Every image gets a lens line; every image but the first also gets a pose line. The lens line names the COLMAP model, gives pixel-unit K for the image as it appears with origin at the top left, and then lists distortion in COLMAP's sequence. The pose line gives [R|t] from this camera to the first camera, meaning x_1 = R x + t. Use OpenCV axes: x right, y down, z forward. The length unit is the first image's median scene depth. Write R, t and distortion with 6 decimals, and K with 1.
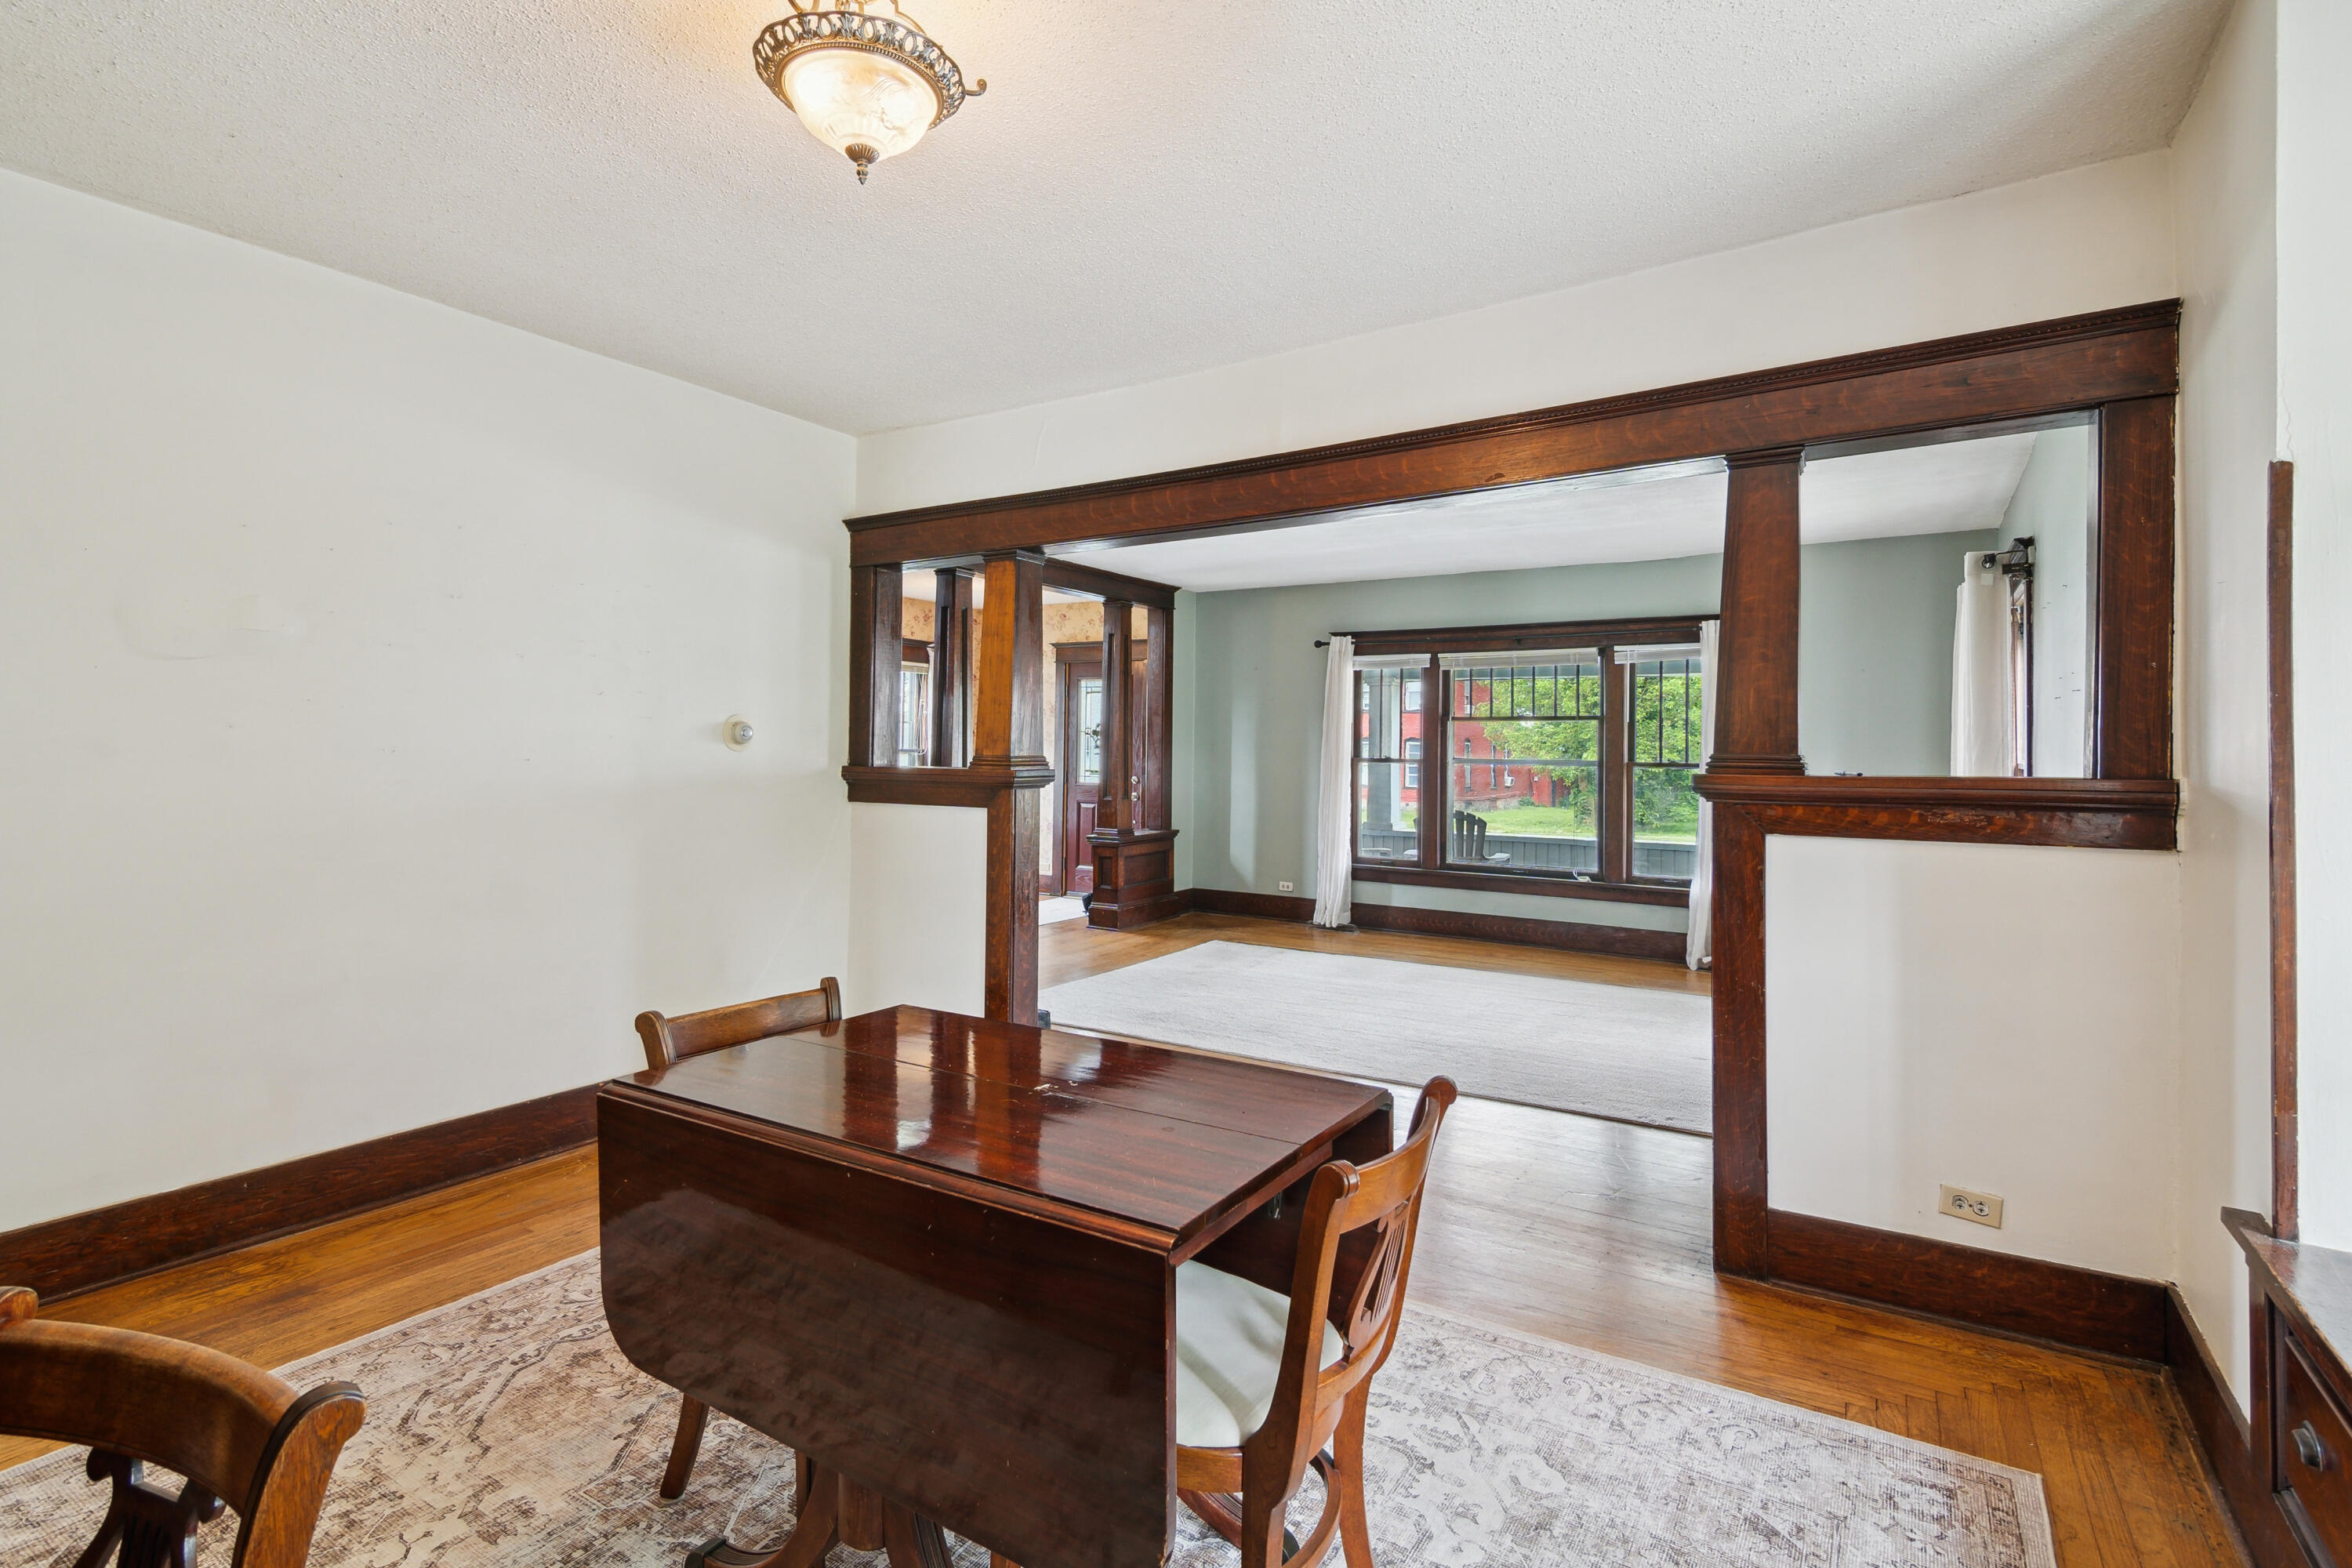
lens RADIAL K [[1120.9, 0, 1189.1], [0, 1120.9, 747.4], [0, 0, 1]] dist [-0.002806, -0.008026]
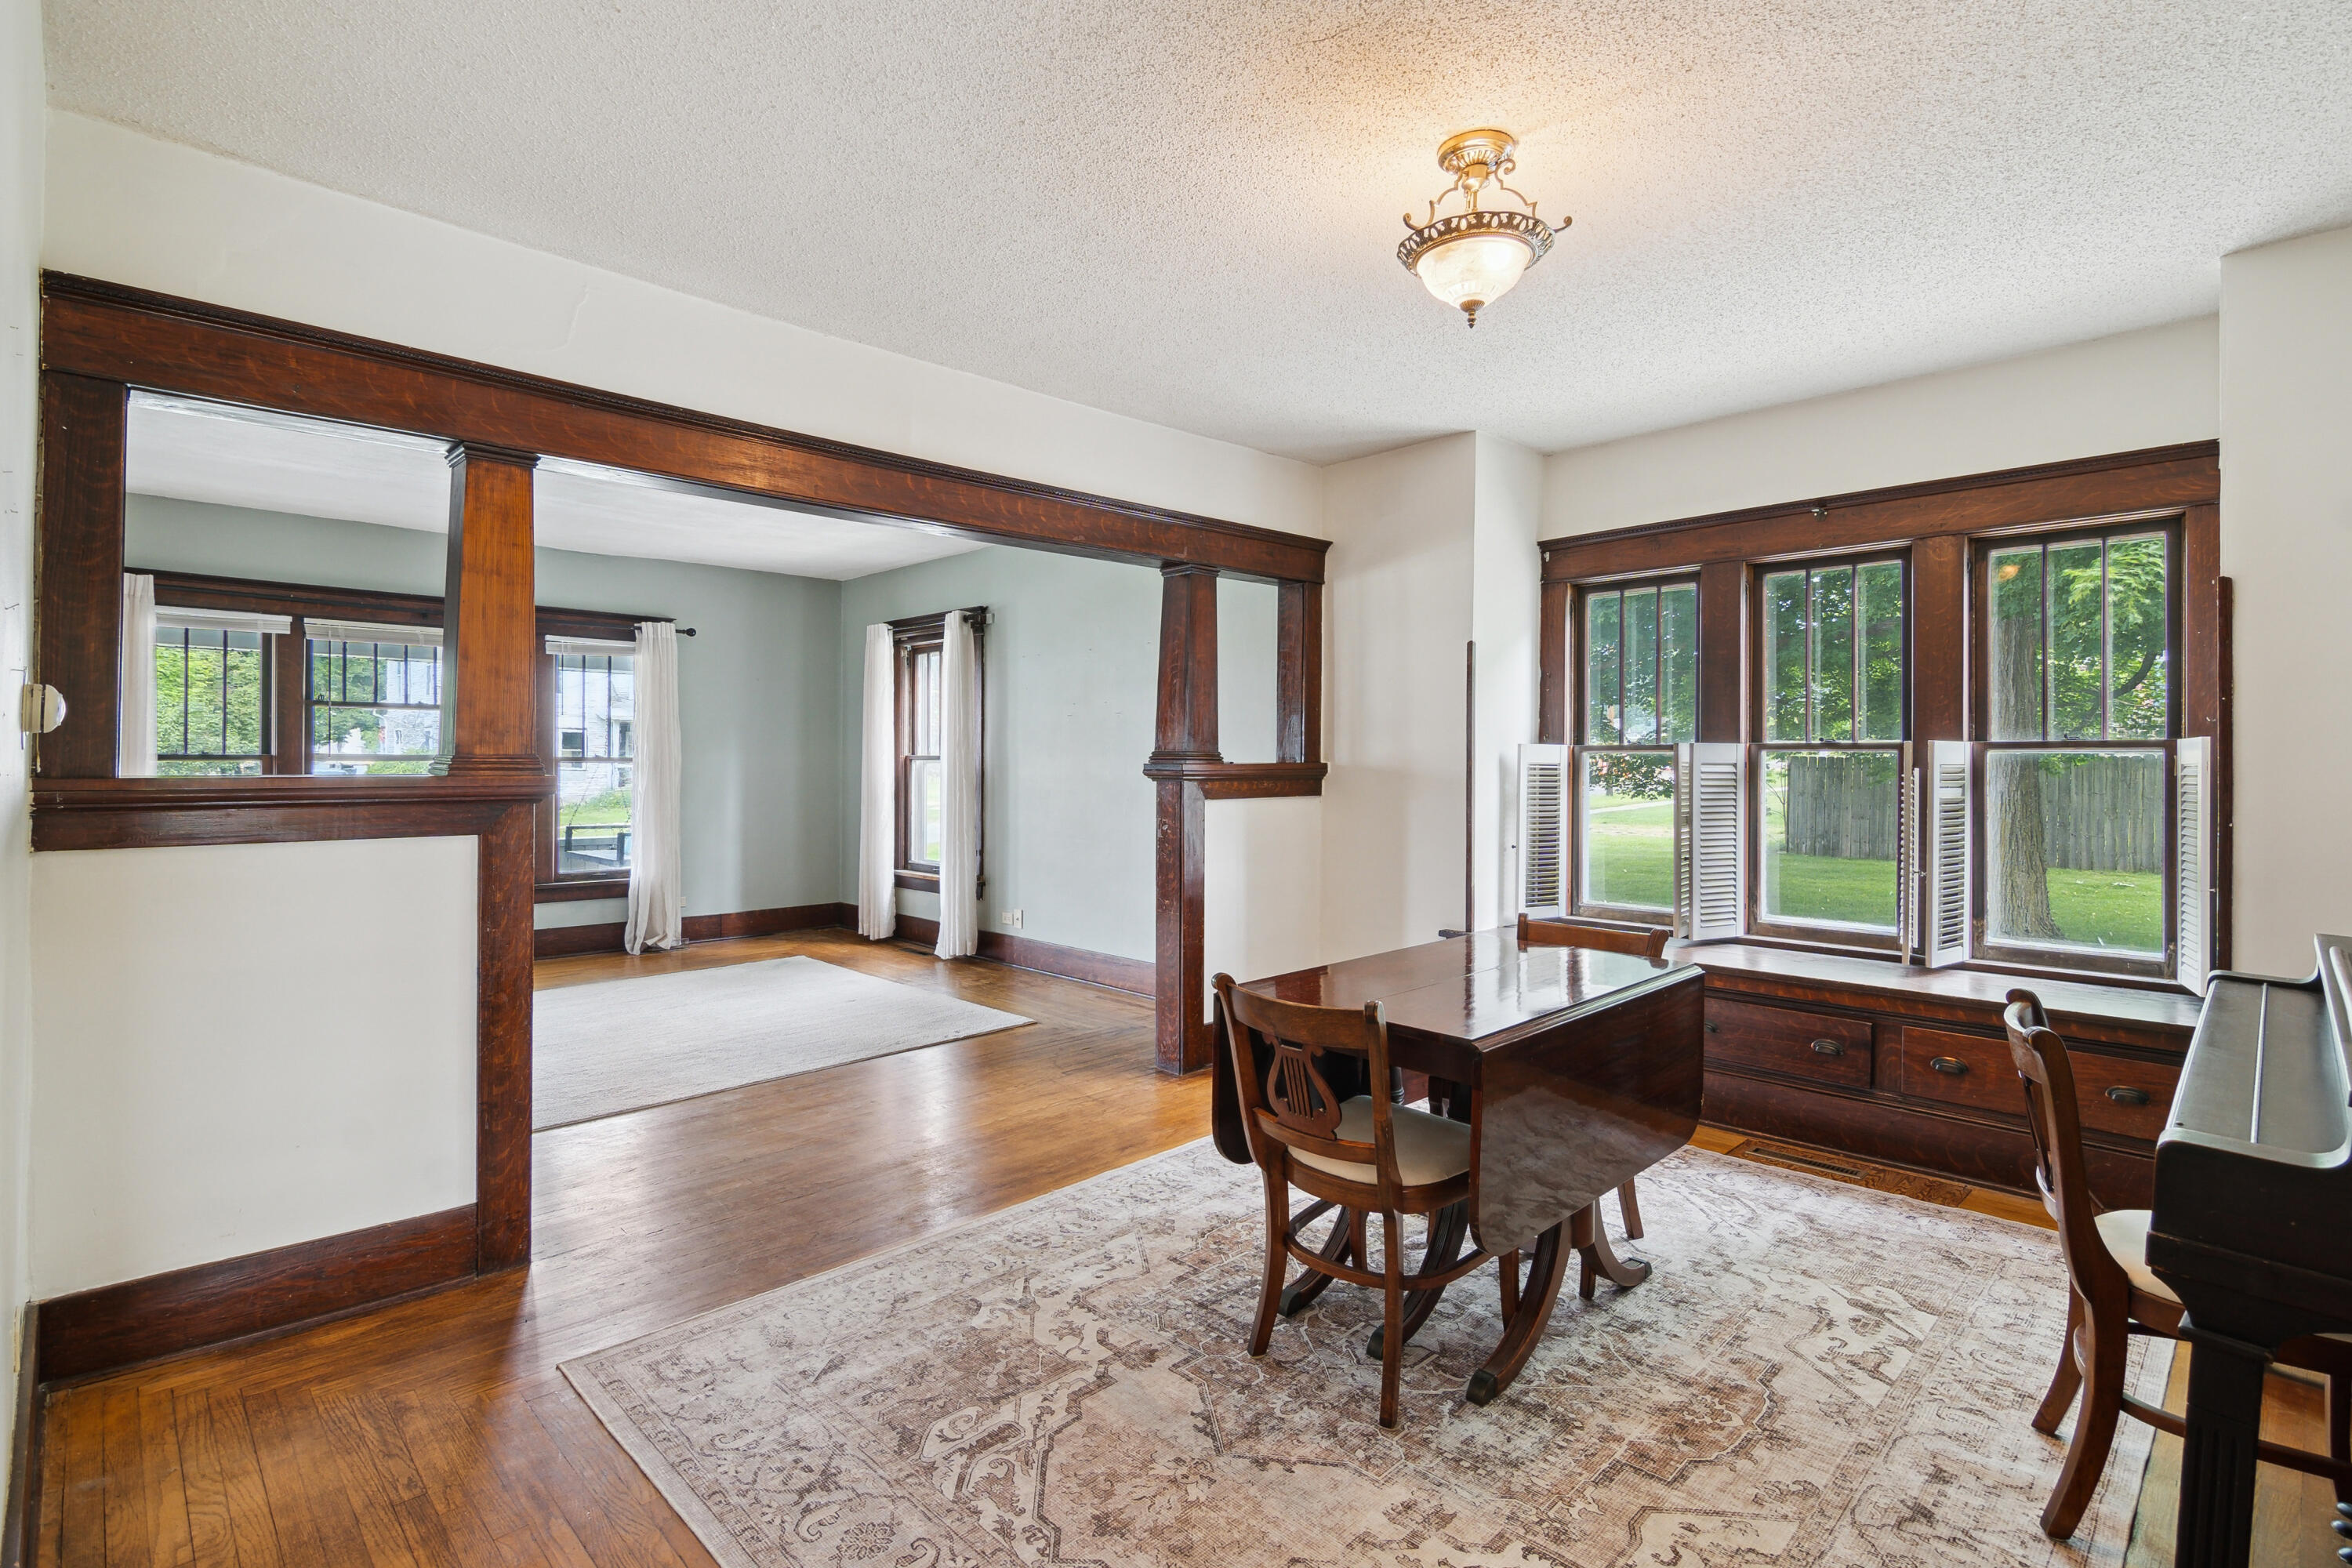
lens RADIAL K [[1120.9, 0, 1175.5], [0, 1120.9, 762.1], [0, 0, 1]] dist [-0.002806, -0.008026]
pose [[0.217649, -0.011558, 0.975959, -1.176972], [-0.007966, 0.999876, 0.013618, 0.001330], [-0.975995, -0.010739, 0.217530, 0.720837]]
